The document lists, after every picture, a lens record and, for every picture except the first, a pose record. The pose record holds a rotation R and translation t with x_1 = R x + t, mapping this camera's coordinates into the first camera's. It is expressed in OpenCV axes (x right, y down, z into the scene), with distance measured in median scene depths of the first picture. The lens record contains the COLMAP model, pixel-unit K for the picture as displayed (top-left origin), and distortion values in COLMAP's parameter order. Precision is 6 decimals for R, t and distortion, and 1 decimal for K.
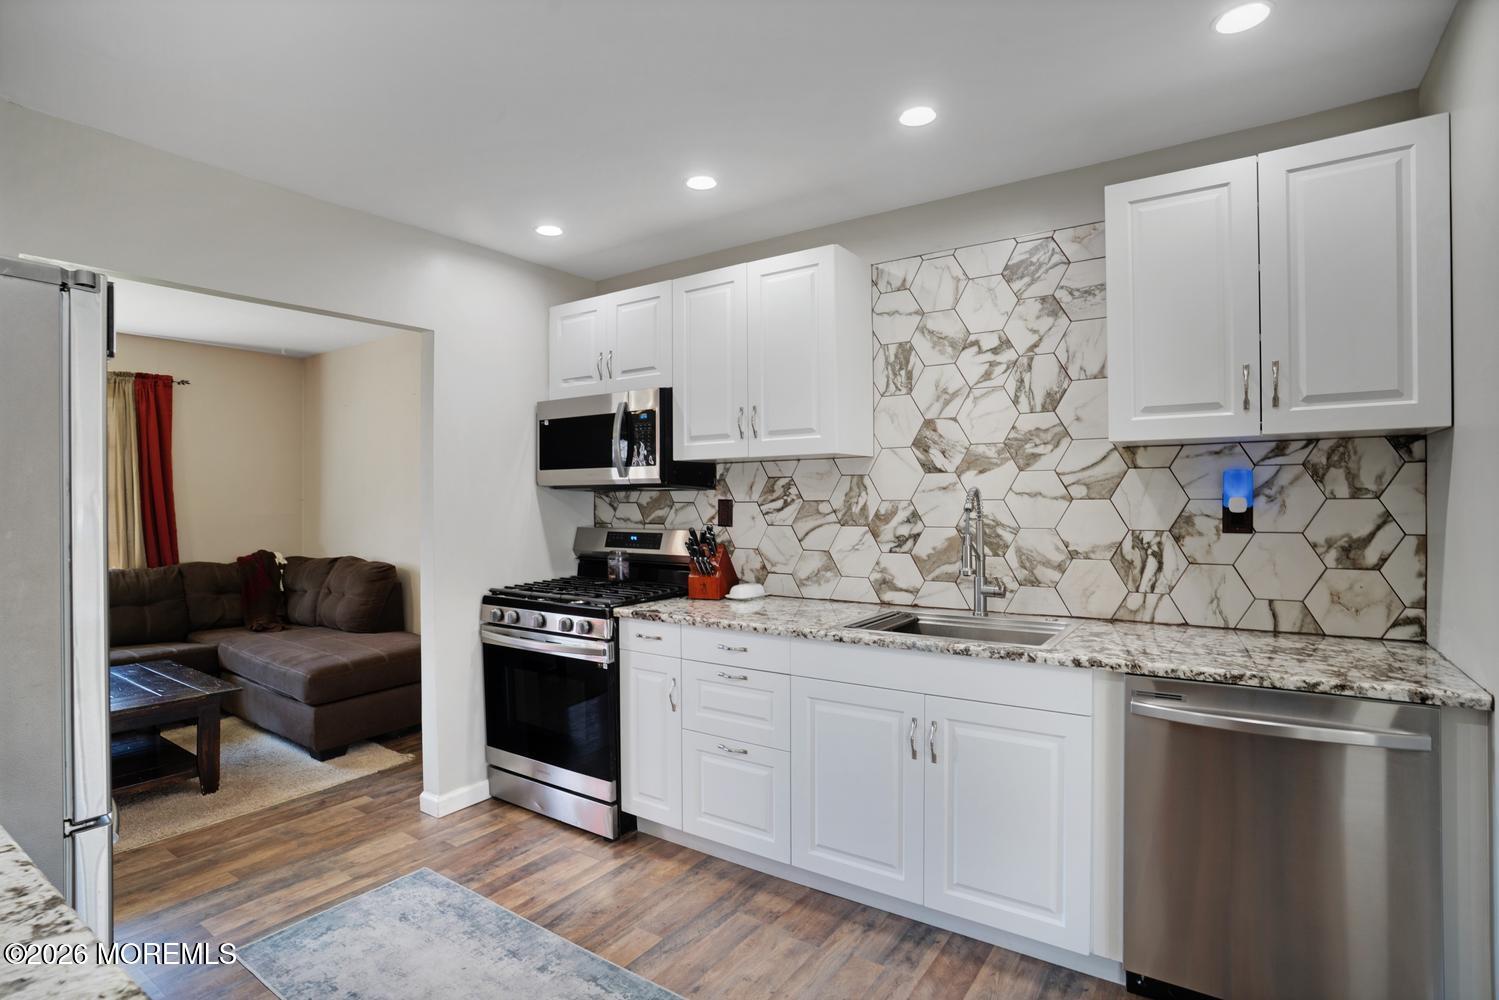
lens RADIAL K [[738.6, 0, 753.1], [0, 738.6, 507.7], [0, 0, 1]] dist [-0.059272, 0.013770]
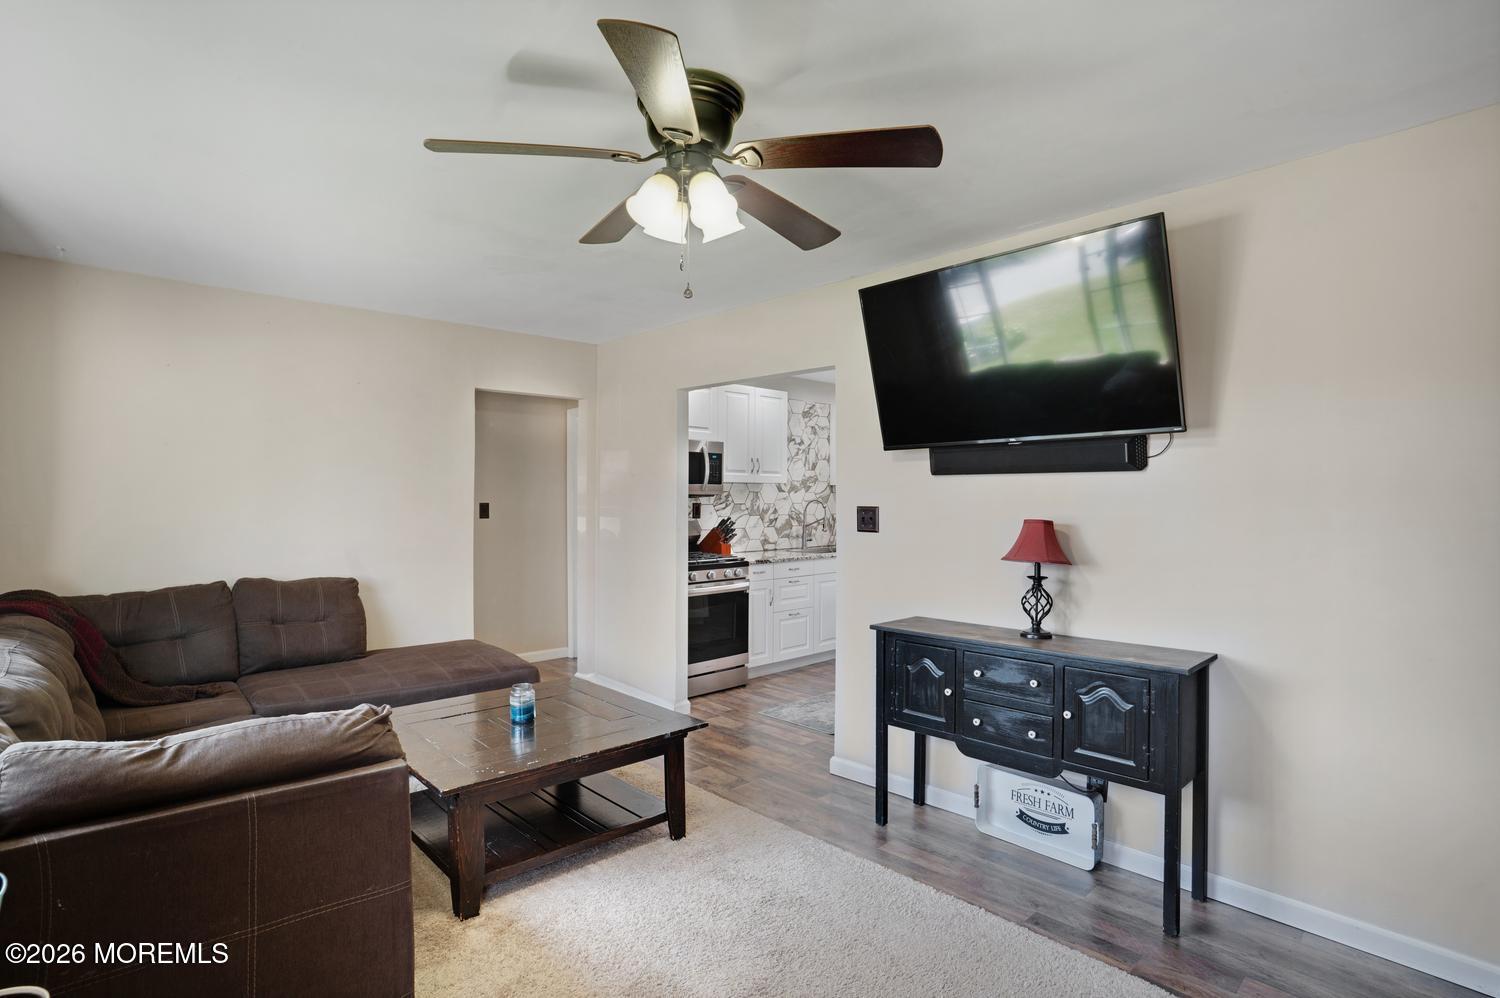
lens RADIAL K [[739.1, 0, 753.1], [0, 739.1, 489.1], [0, 0, 1]] dist [-0.059272, 0.013770]
pose [[0.216813, 0.017807, 0.976051, -2.046937], [0.006692, 0.999783, -0.019726, -0.009960], [-0.976190, 0.010809, 0.216646, 0.565669]]
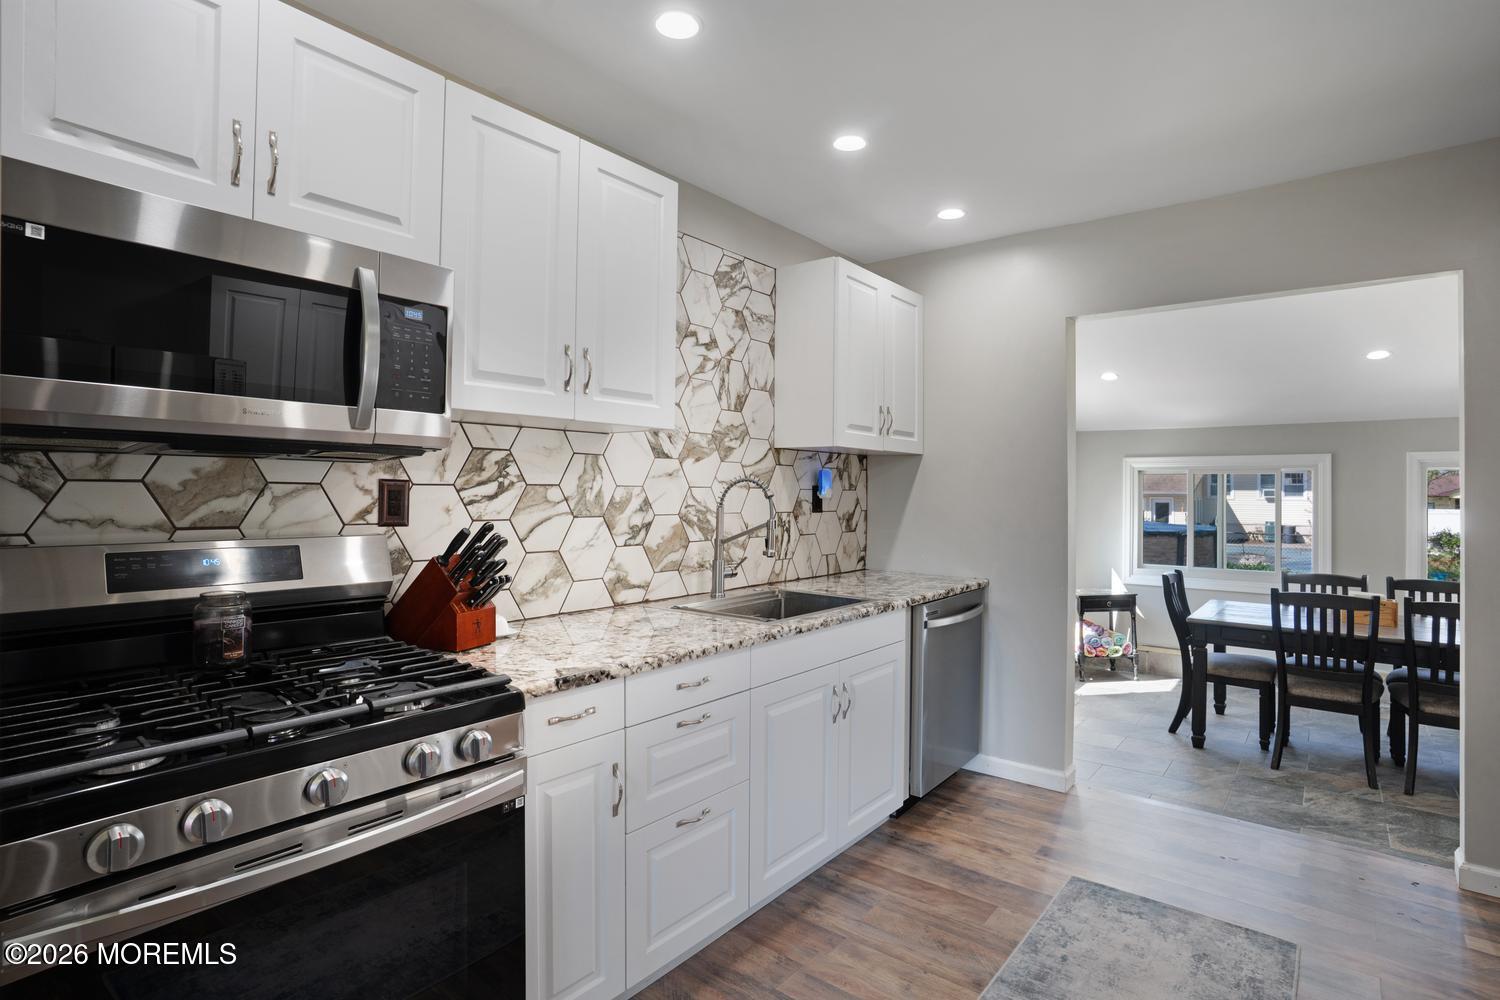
lens RADIAL K [[739.1, 0, 743.1], [0, 739.1, 510.3], [0, 0, 1]] dist [-0.059272, 0.013770]
pose [[0.097472, -0.016303, 0.995105, -0.680236], [0.001300, 0.999867, 0.016254, 0.004684], [-0.995237, -0.000291, 0.097480, 0.789142]]
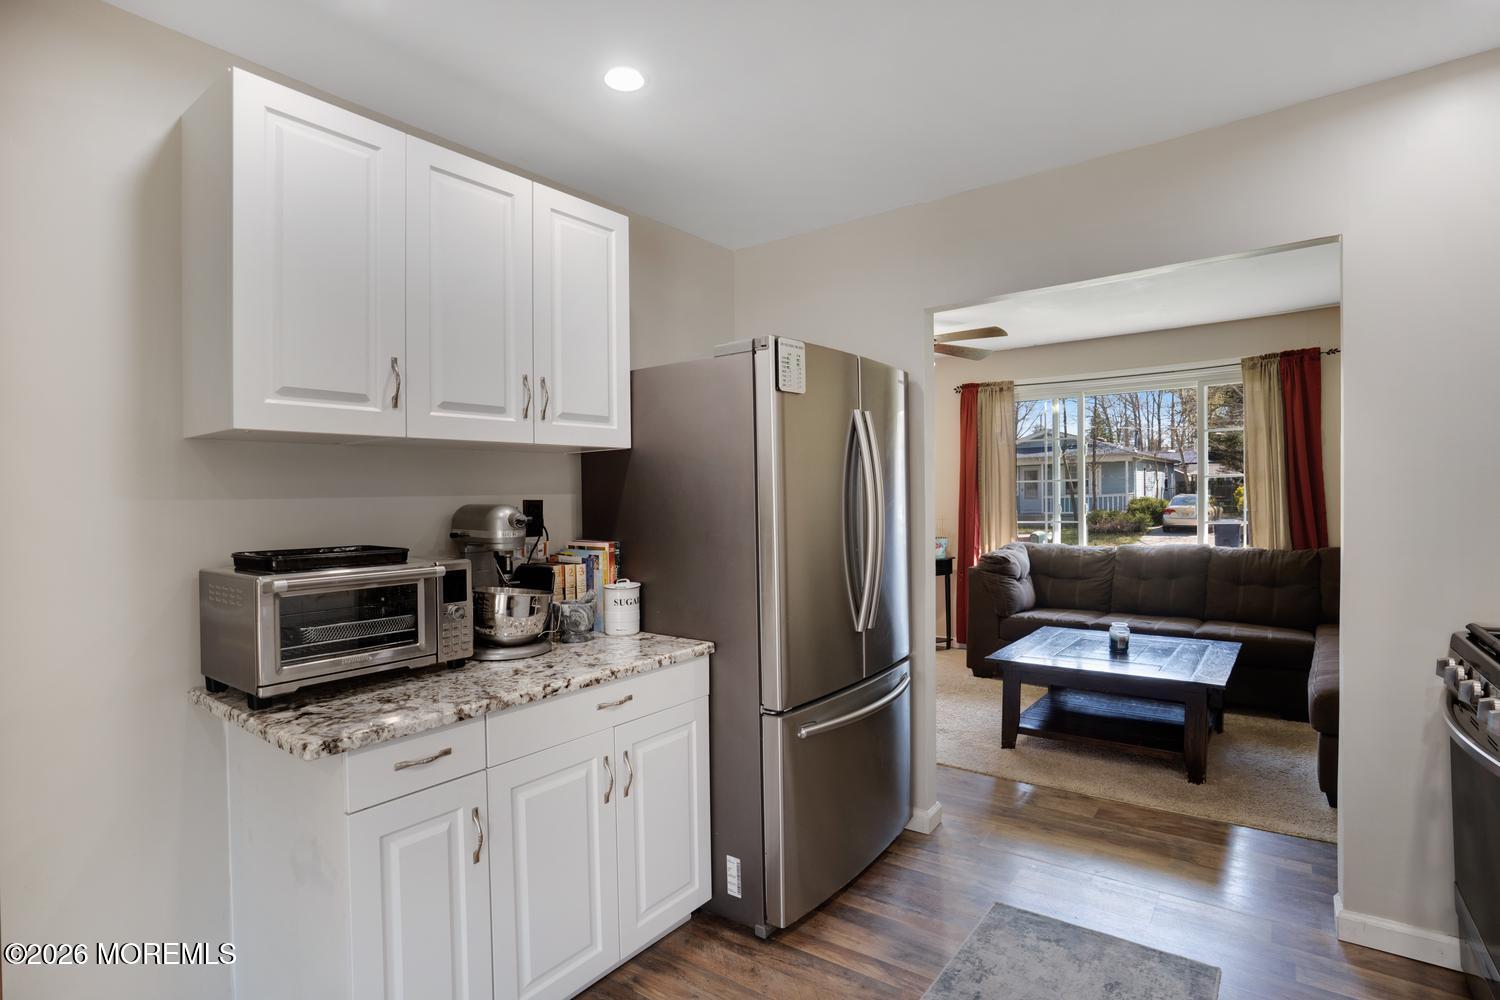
lens RADIAL K [[739.1, 0, 736.5], [0, 739.1, 494.5], [0, 0, 1]] dist [-0.059272, 0.013770]
pose [[-0.065057, 0.007455, -0.997854, 0.300465], [0.012415, 0.999901, 0.006661, -0.011831], [0.997804, -0.011955, -0.065143, 0.507303]]
